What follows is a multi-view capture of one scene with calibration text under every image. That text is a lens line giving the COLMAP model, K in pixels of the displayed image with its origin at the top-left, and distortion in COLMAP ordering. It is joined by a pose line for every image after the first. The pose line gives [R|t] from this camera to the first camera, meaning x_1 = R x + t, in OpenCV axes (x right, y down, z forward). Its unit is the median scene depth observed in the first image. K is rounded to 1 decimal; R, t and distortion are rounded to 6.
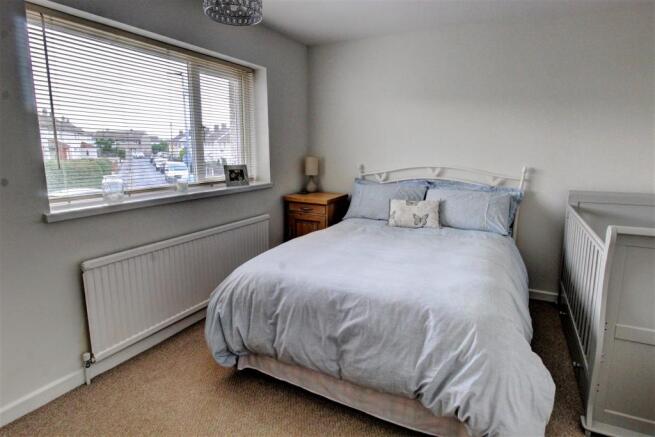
lens RADIAL K [[357.5, 0, 330.6], [0, 357.5, 205.3], [0, 0, 1]] dist [-0.001744, -0.001199]
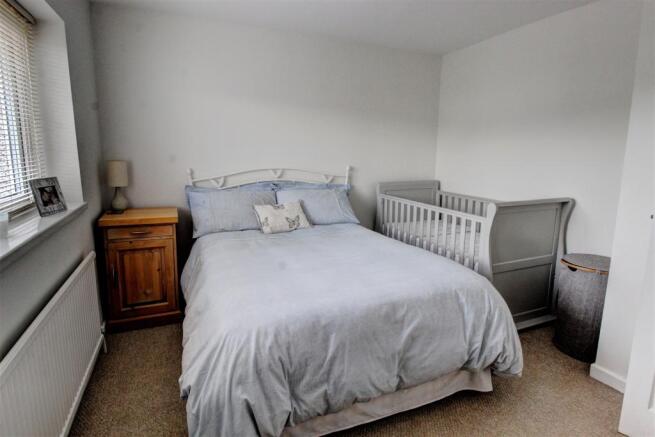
lens RADIAL K [[357.5, 0, 330.6], [0, 357.5, 205.3], [0, 0, 1]] dist [-0.001744, -0.001199]
pose [[0.633402, -0.116824, 0.764953, -0.435520], [0.112520, 0.991937, 0.058319, -0.052334], [-0.765598, 0.049133, 0.641440, 0.275424]]
